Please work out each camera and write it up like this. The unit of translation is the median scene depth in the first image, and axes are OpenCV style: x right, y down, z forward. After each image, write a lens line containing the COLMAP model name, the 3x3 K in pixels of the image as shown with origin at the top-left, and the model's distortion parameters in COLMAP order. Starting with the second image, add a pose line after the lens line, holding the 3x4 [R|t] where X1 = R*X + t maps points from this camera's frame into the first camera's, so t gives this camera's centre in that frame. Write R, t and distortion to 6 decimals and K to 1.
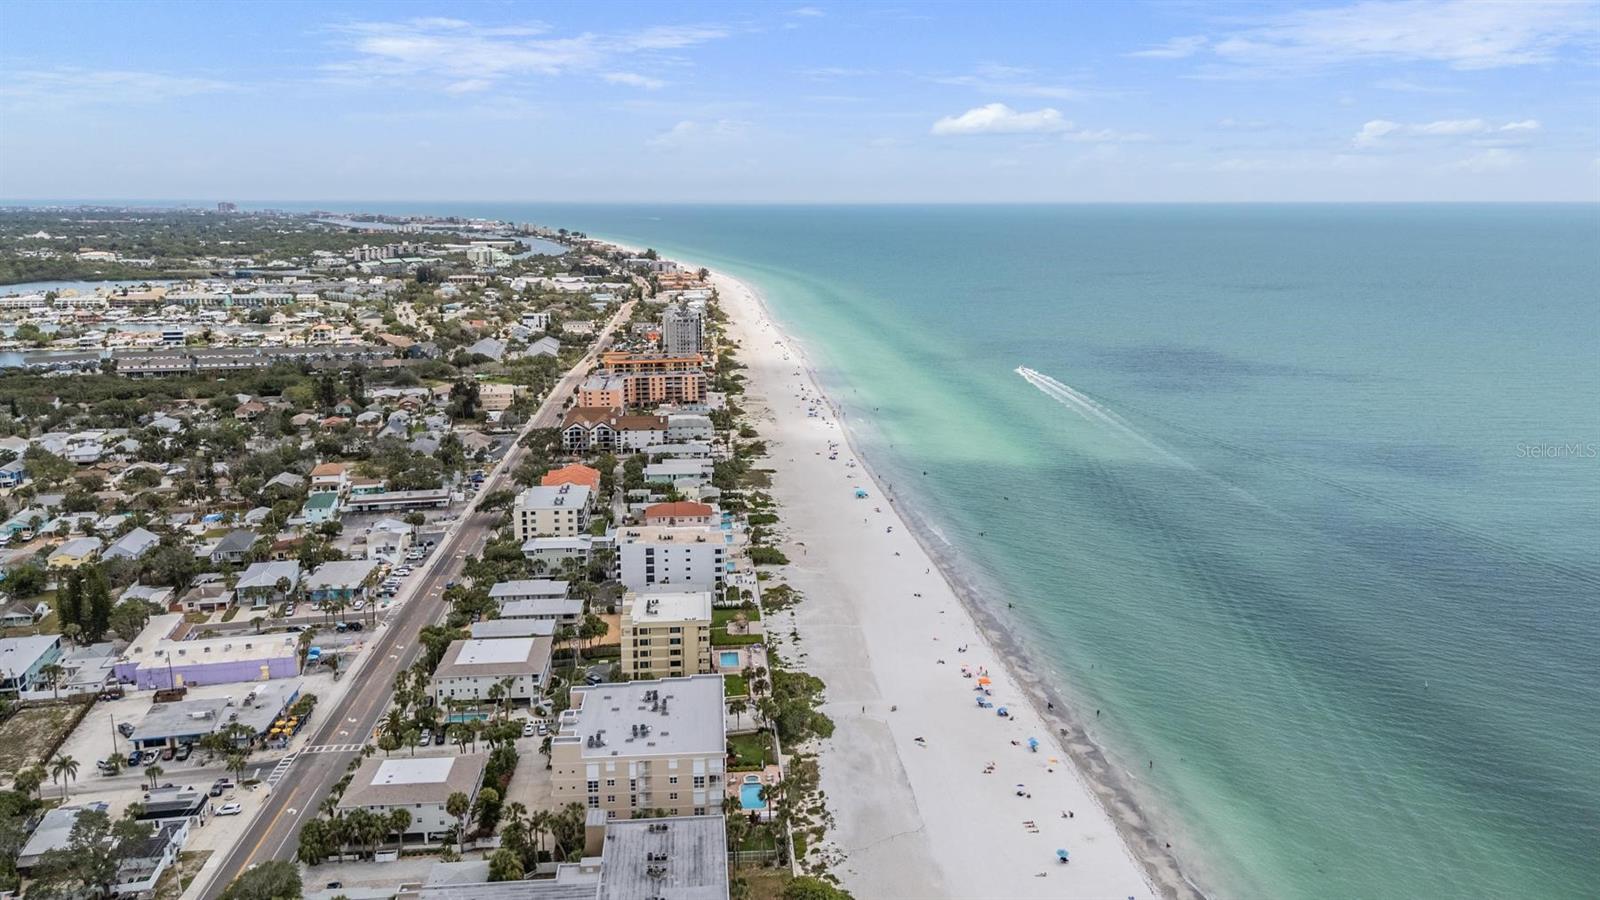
lens RADIAL K [[1206.9, 0, 806.1], [0, 1206.9, 473.8], [0, 0, 1]] dist [0.091607, -0.114583]
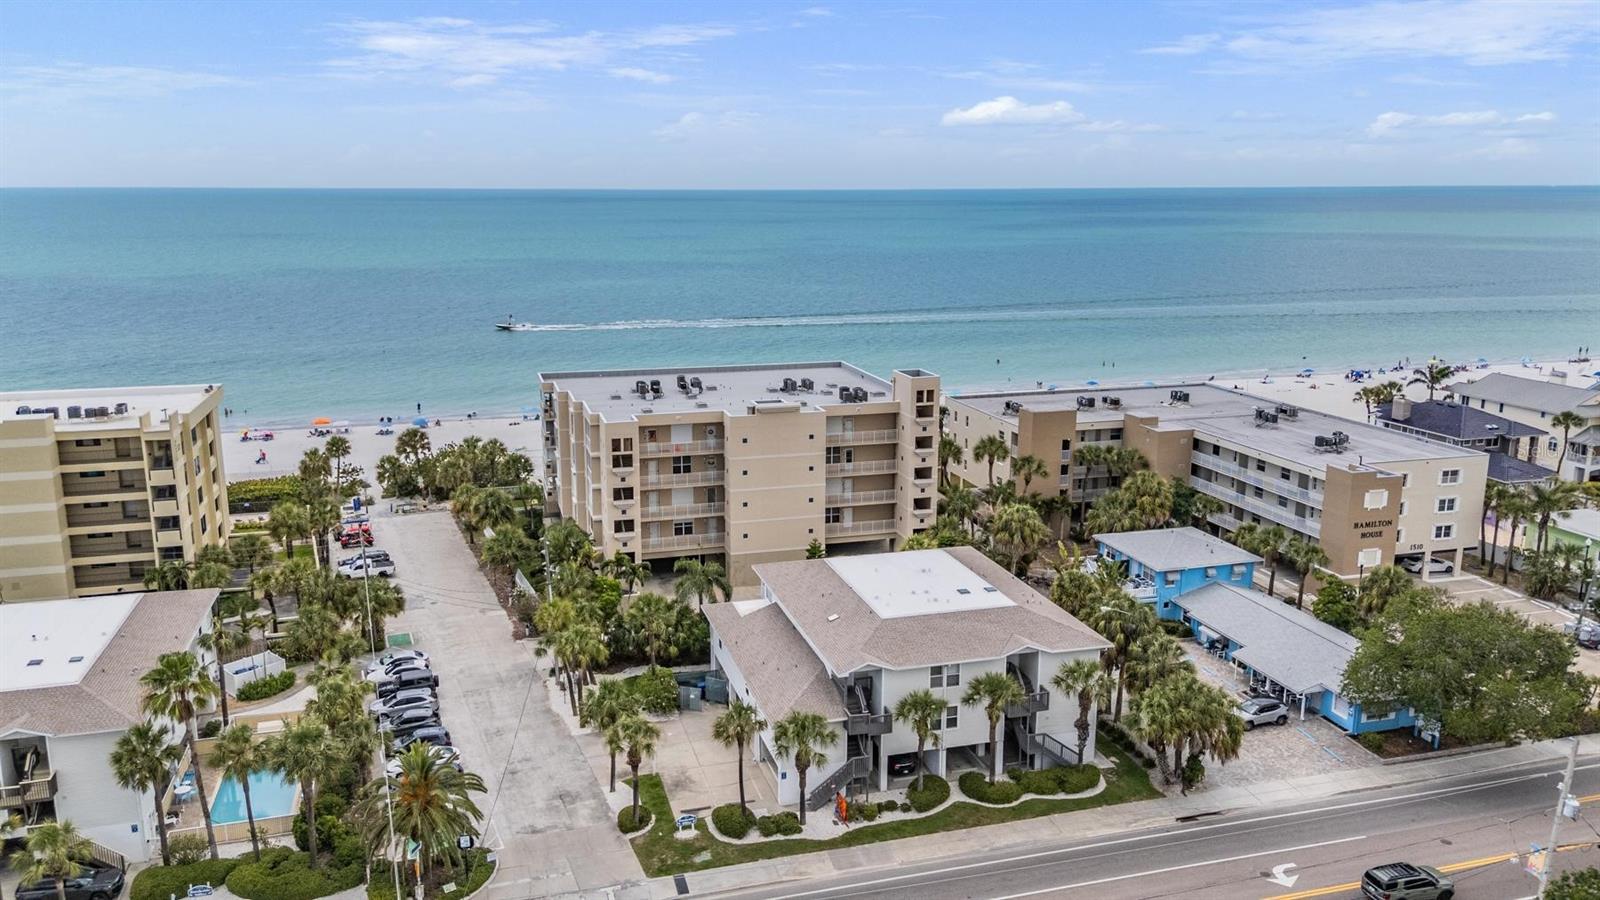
lens RADIAL K [[1179.3, 0, 801.6], [0, 1179.3, 441.3], [0, 0, 1]] dist [0.073098, -0.078138]
pose [[-0.199953, -0.205778, 0.957953, -0.441494], [0.224951, 0.941940, 0.249292, 0.065936], [-0.953633, 0.265339, -0.142054, 0.714350]]
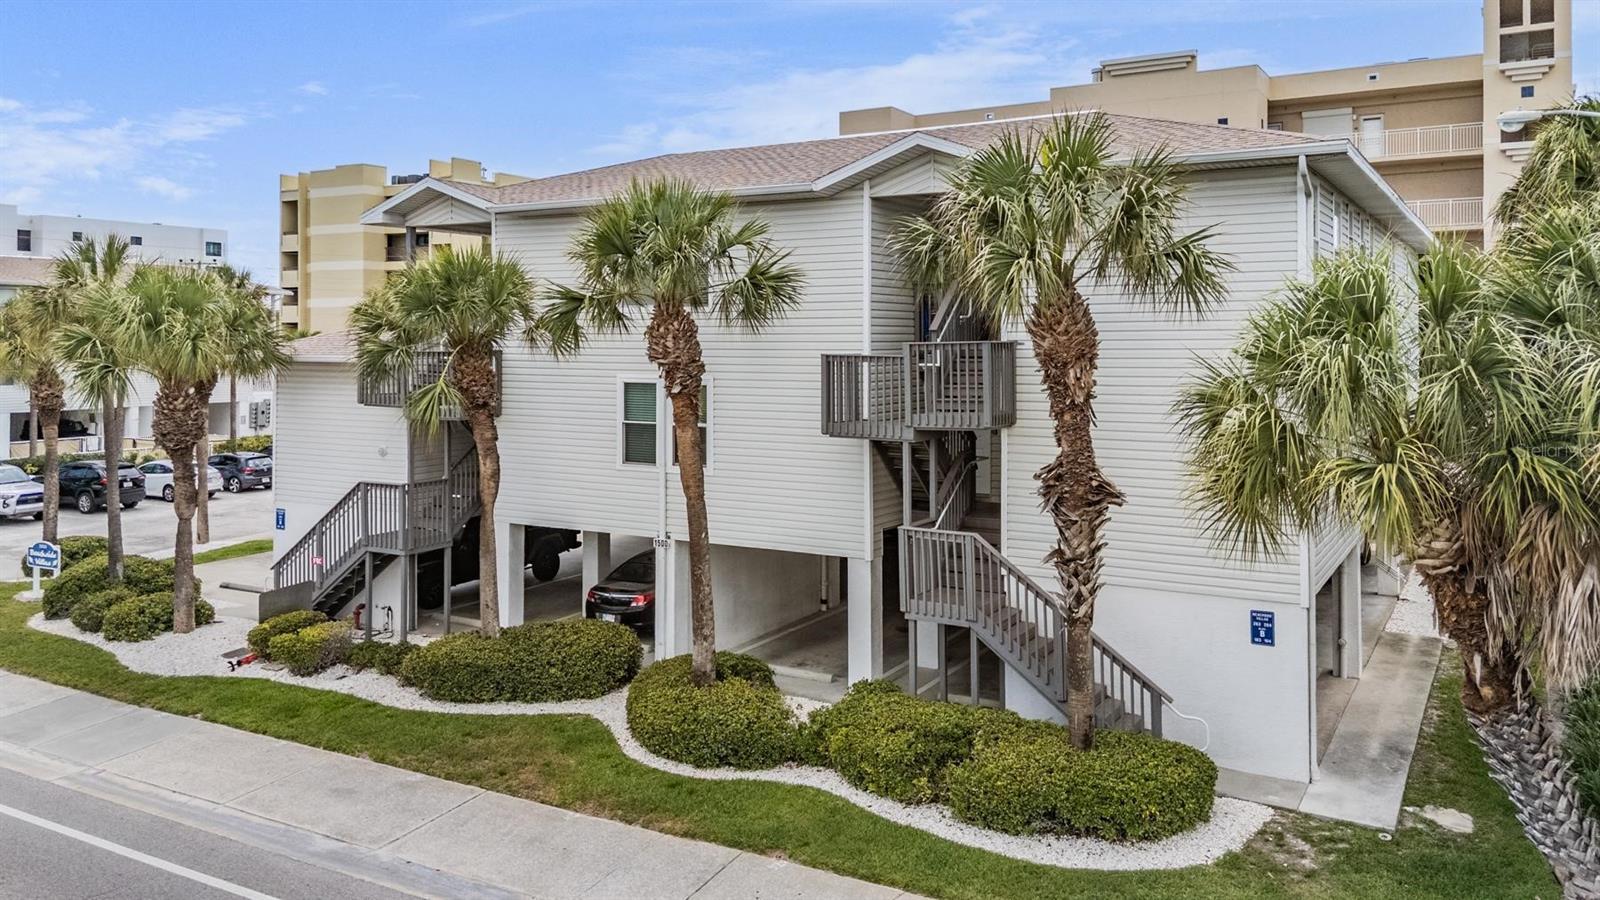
lens RADIAL K [[1243.0, 0, 824.2], [0, 1243.0, 354.6], [0, 0, 1]] dist [0.080568, -0.104888]
pose [[0.569727, -0.005308, 0.821817, -0.292869], [0.186023, 0.974858, -0.122664, 0.182730], [-0.800504, 0.222762, 0.556390, 0.626970]]
